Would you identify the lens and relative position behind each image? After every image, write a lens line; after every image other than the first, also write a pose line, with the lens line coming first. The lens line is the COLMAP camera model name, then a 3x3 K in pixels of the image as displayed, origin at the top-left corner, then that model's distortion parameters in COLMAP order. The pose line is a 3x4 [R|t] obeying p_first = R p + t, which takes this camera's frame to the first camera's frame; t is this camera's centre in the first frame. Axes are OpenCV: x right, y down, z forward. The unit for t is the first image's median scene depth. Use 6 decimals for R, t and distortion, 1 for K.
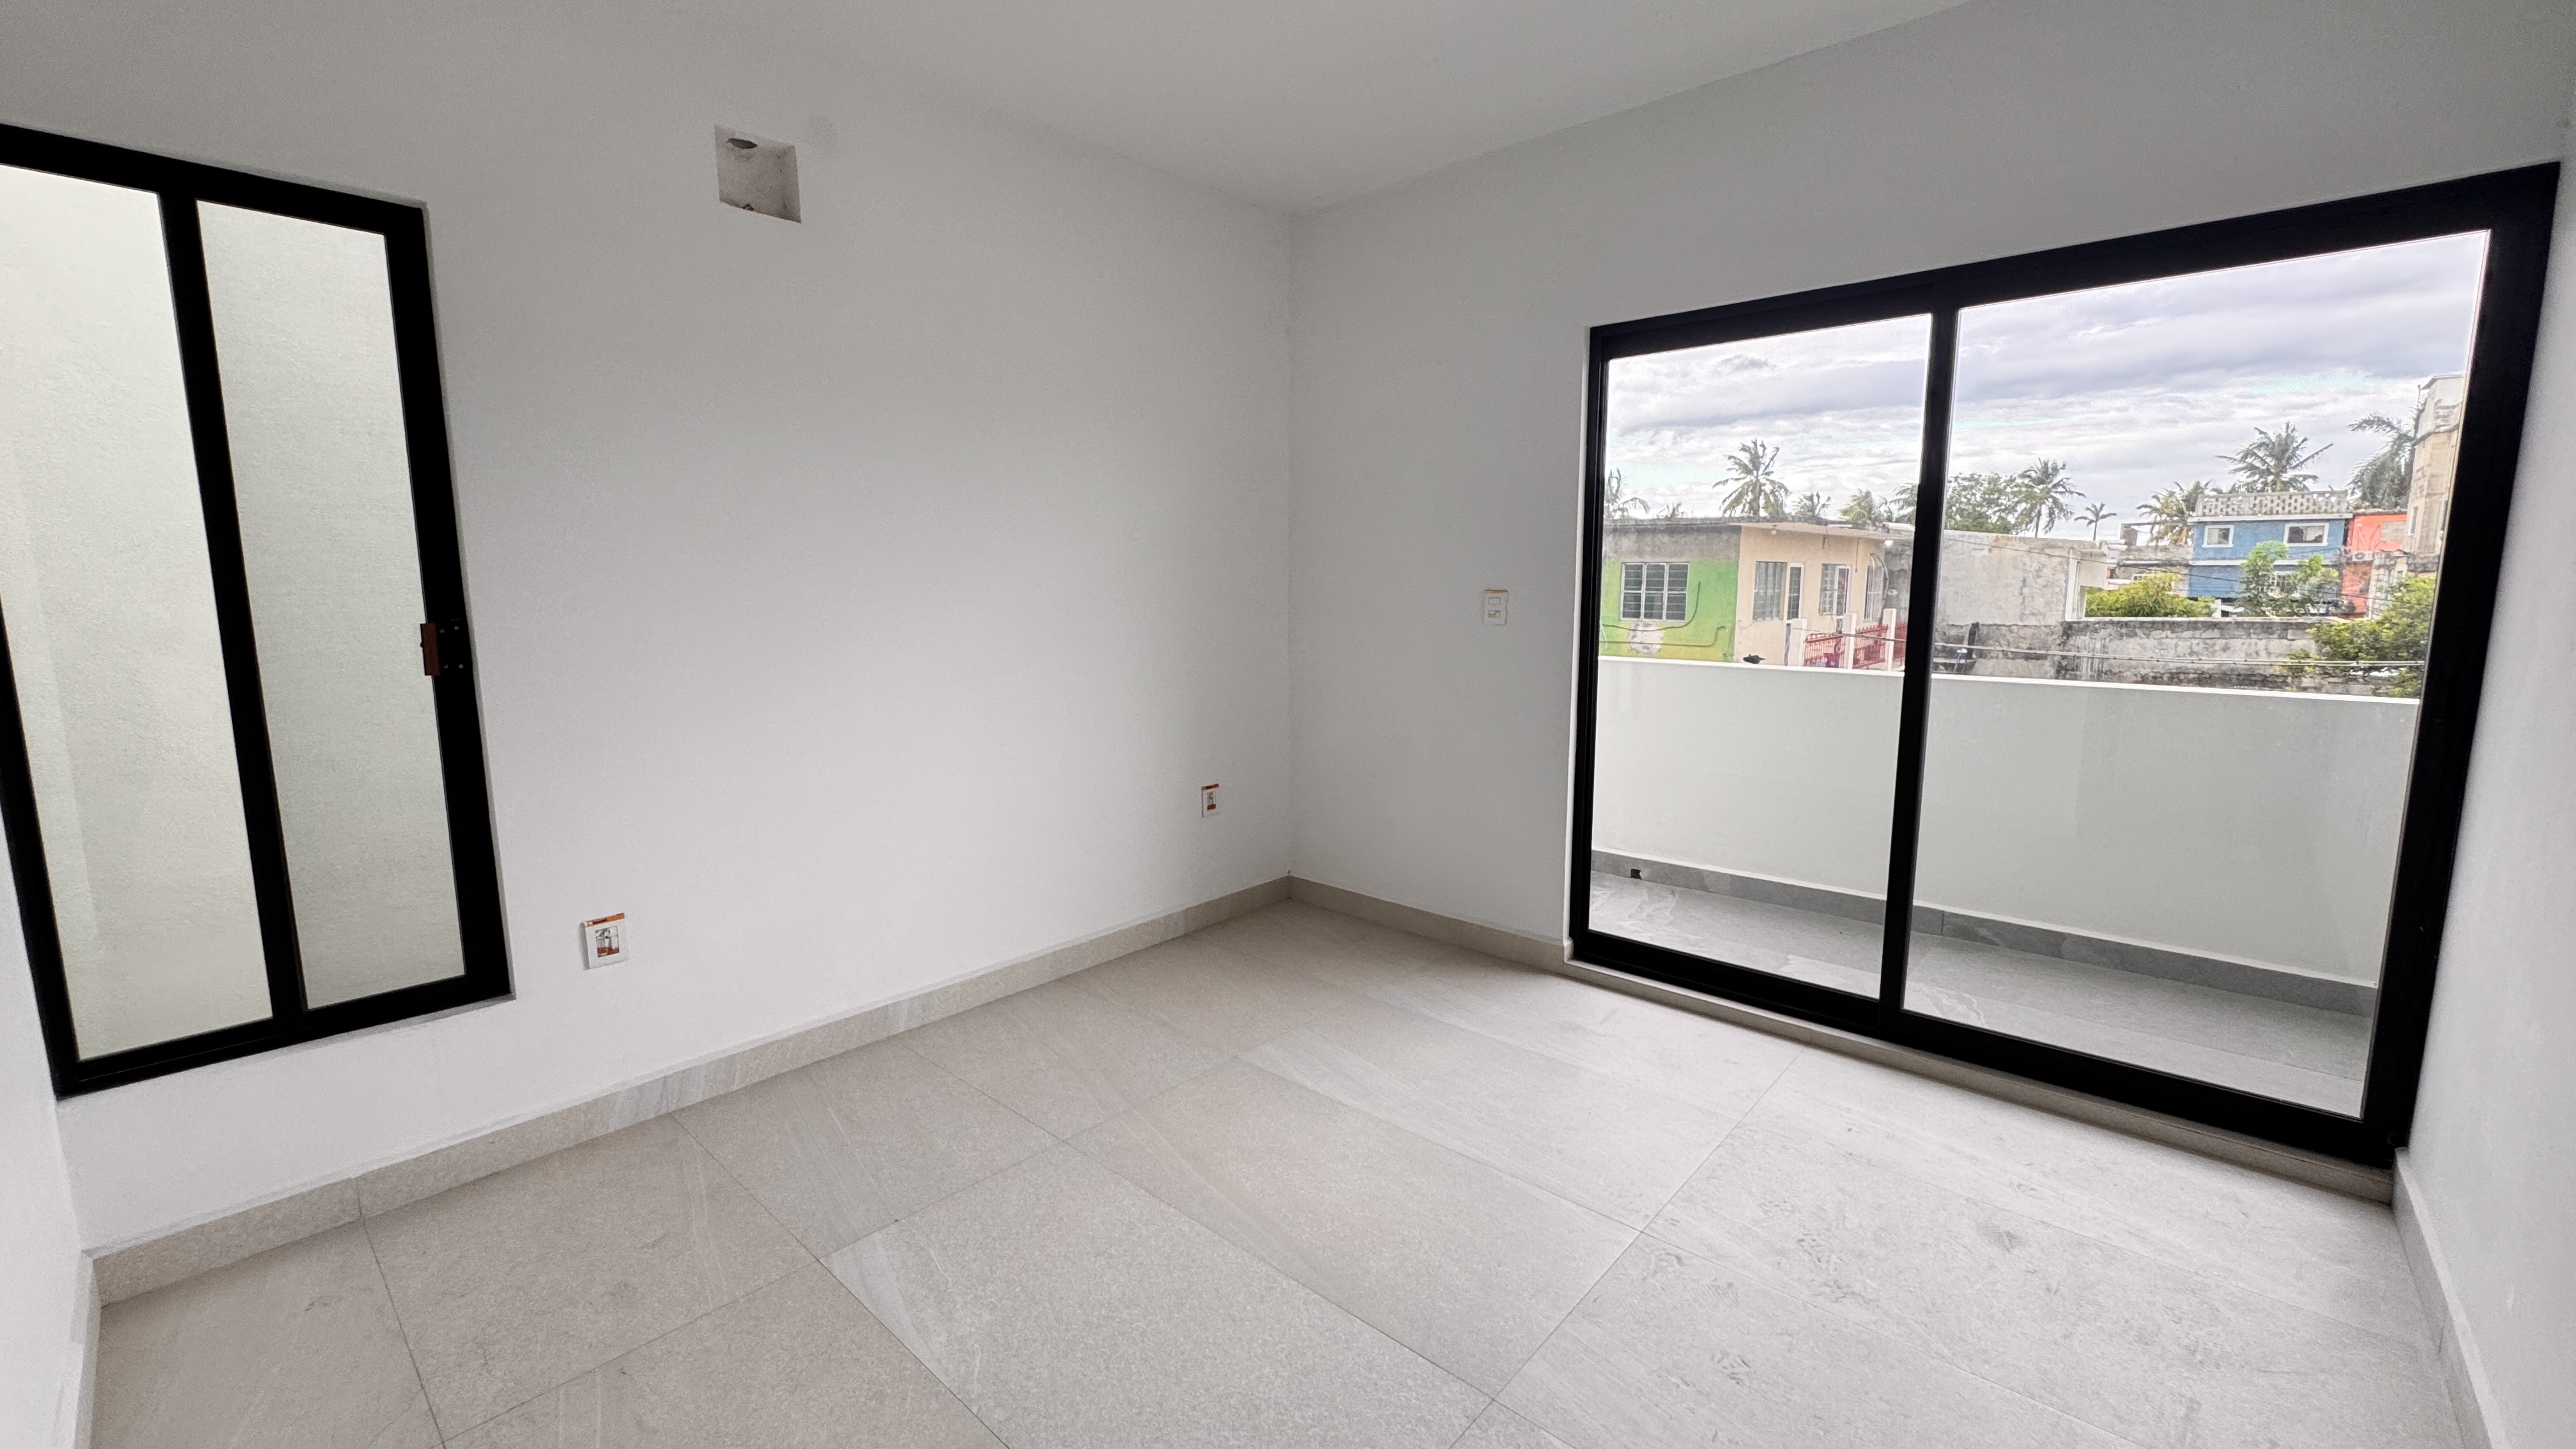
lens RADIAL K [[1035.8, 0, 1284.5], [0, 1035.8, 707.2], [0, 0, 1]] dist [-0.003566, 0.000175]
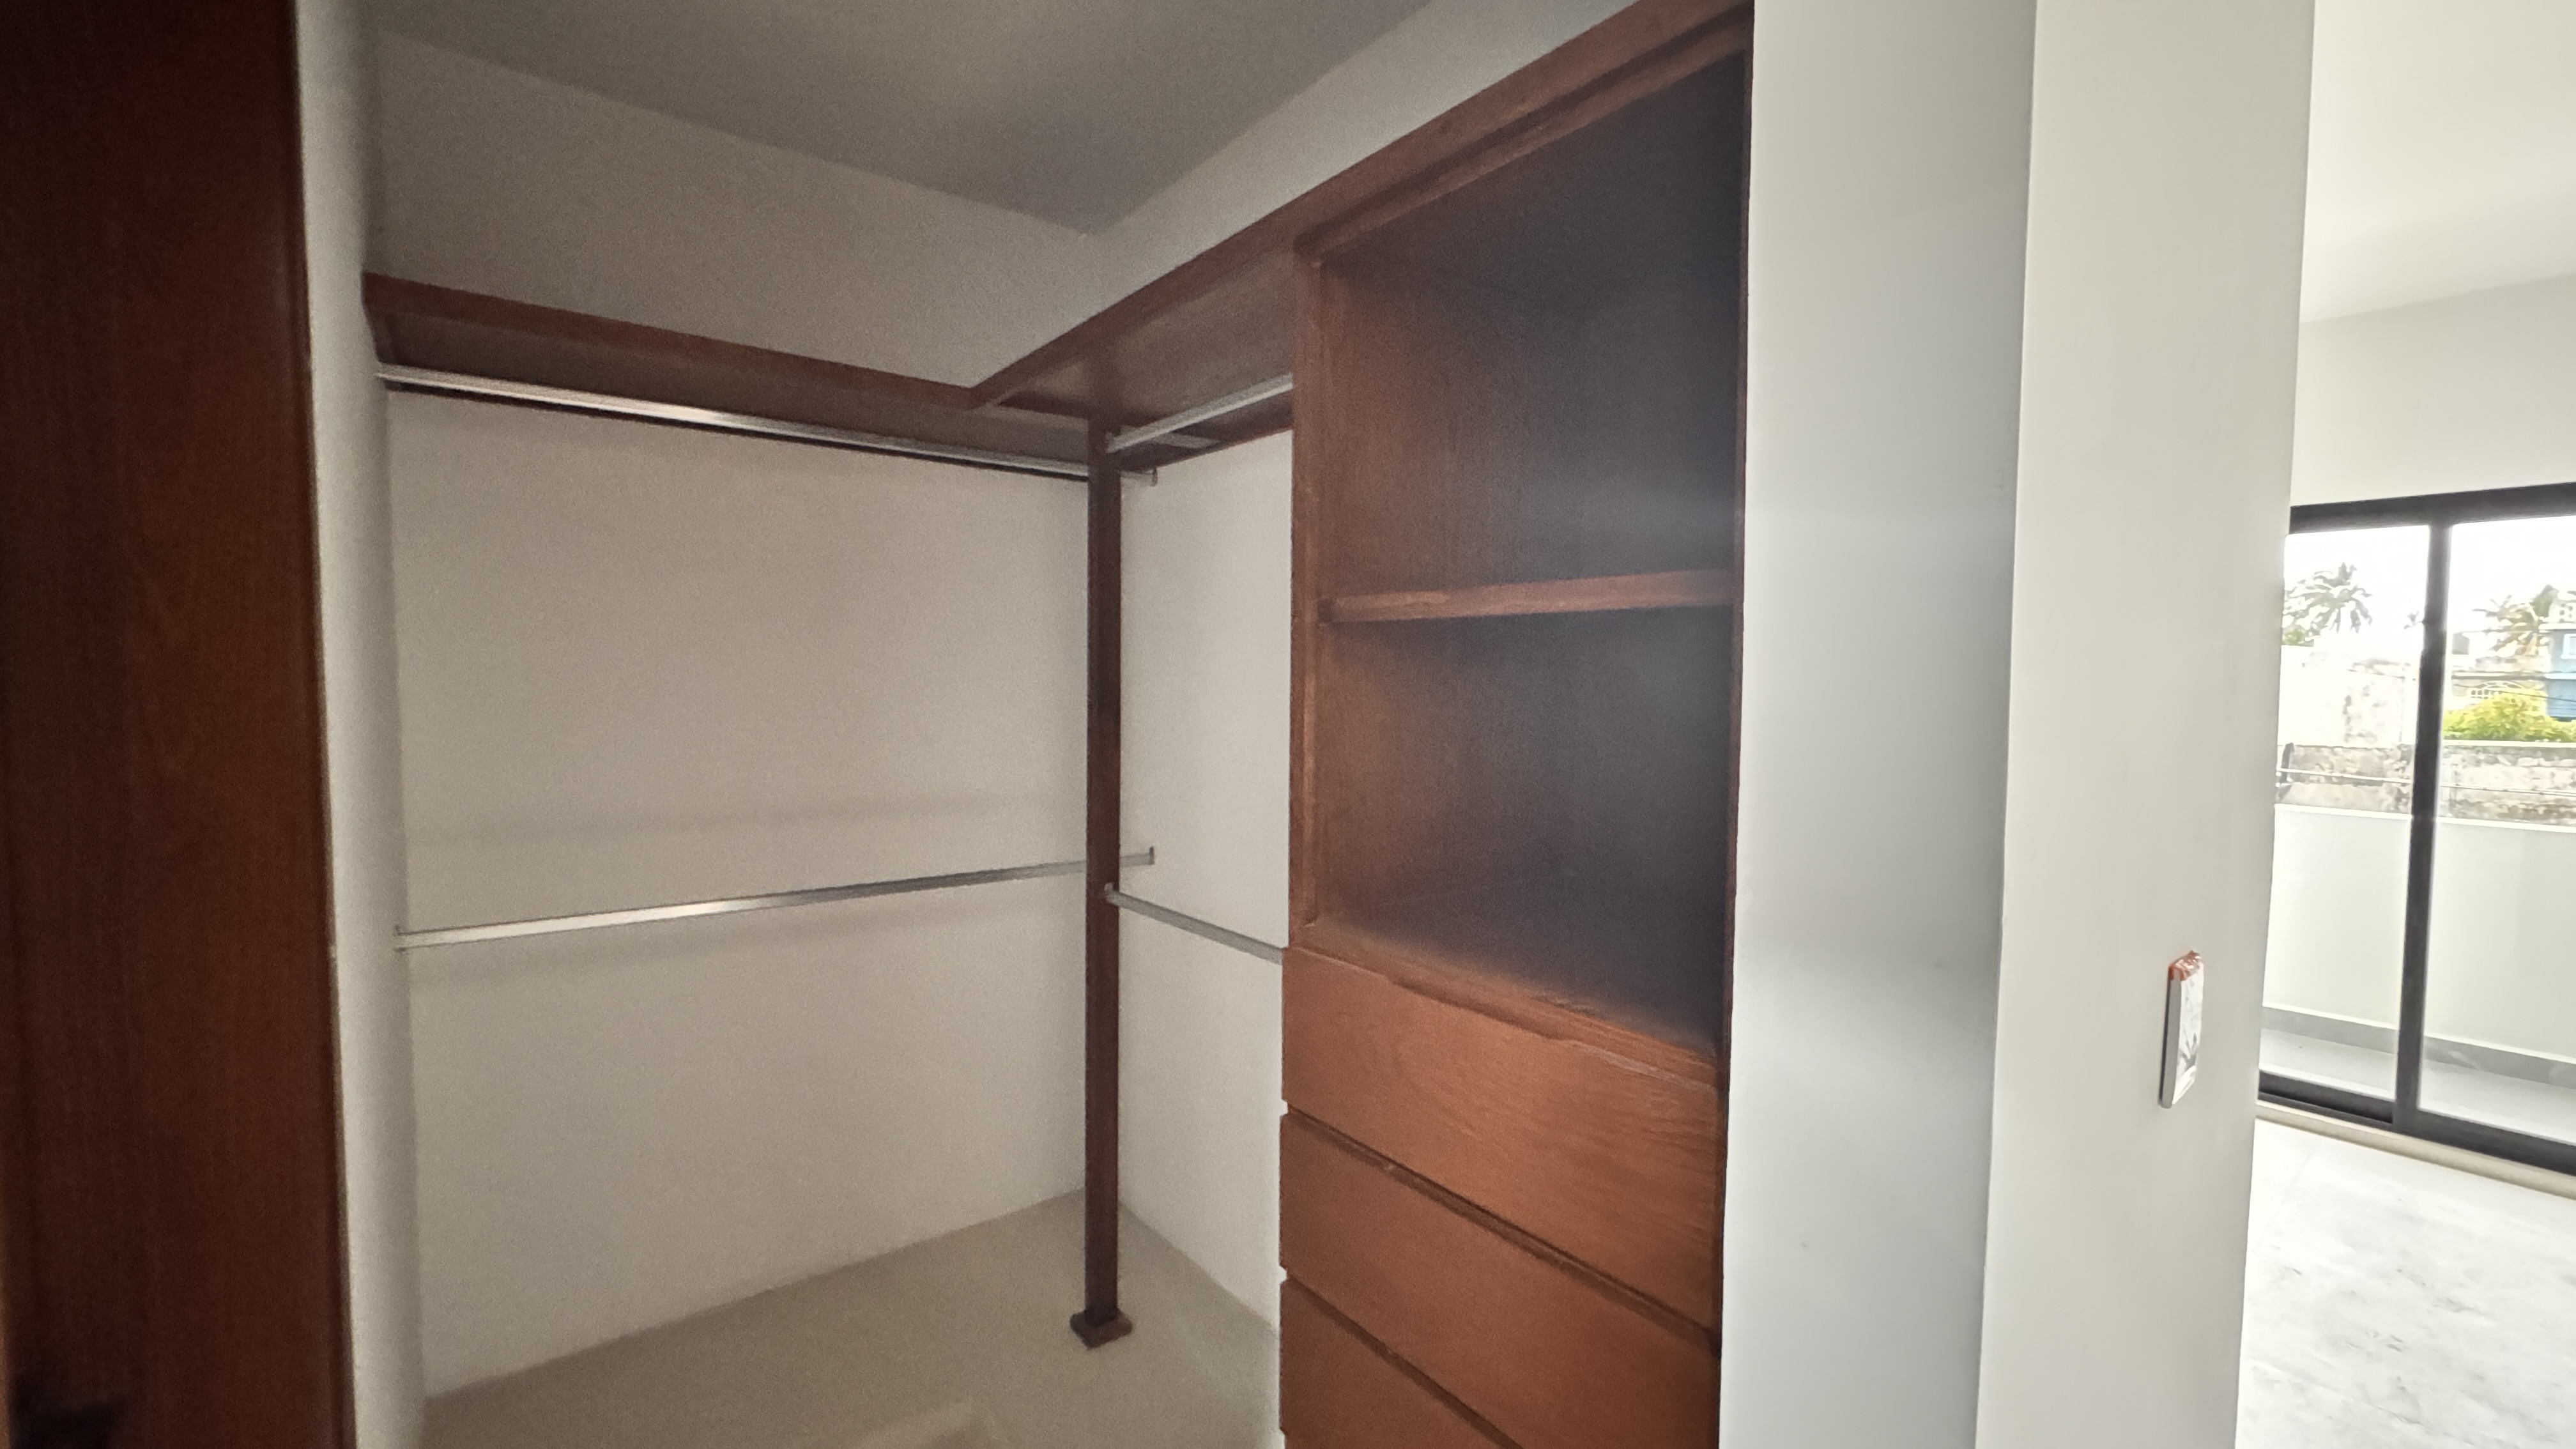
lens RADIAL K [[1035.8, 0, 1287.0], [0, 1035.8, 714.5], [0, 0, 1]] dist [-0.003566, 0.000175]
pose [[0.986272, 0.018327, -0.164111, -0.481610], [-0.032502, 0.995926, -0.084112, -0.009158], [0.161901, 0.088292, 0.982849, -0.387043]]
